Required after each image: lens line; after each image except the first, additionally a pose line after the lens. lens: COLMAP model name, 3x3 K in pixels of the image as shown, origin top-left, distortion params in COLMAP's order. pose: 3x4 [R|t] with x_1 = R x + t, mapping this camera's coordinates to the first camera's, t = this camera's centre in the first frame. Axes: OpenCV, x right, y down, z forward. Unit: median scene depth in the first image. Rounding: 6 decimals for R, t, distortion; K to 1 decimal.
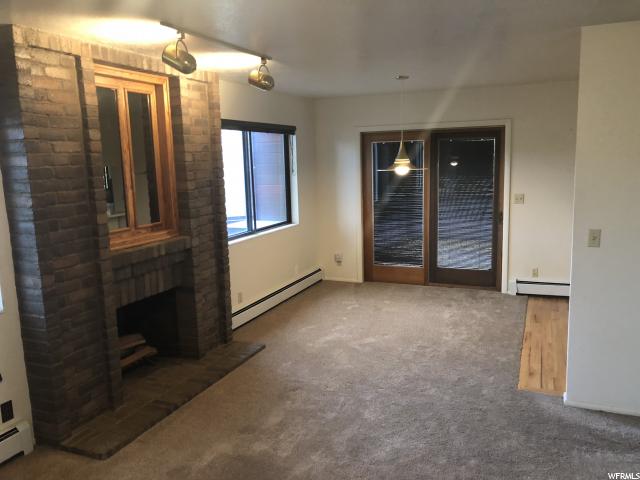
lens RADIAL K [[526.5, 0, 320.0], [0, 526.5, 240.0], [0, 0, 1]] dist [0.052588, -0.093965]
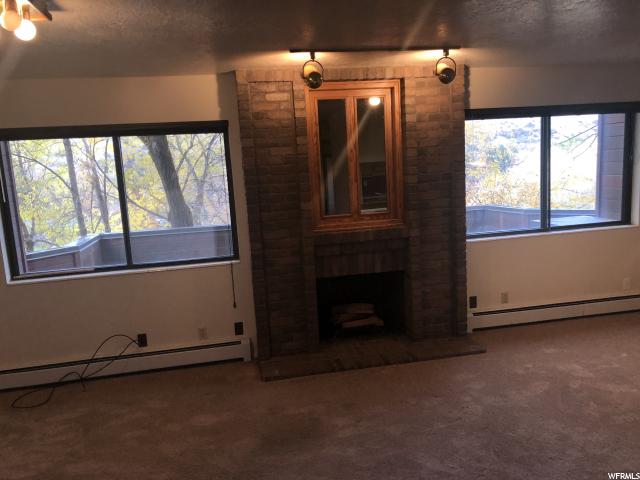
lens RADIAL K [[526.5, 0, 320.0], [0, 526.5, 240.0], [0, 0, 1]] dist [0.052588, -0.093965]
pose [[0.547006, 0.126278, -0.827550, 0.567829], [-0.088005, 0.991754, 0.093163, -0.066473], [0.832490, 0.021868, 0.553608, 0.268175]]
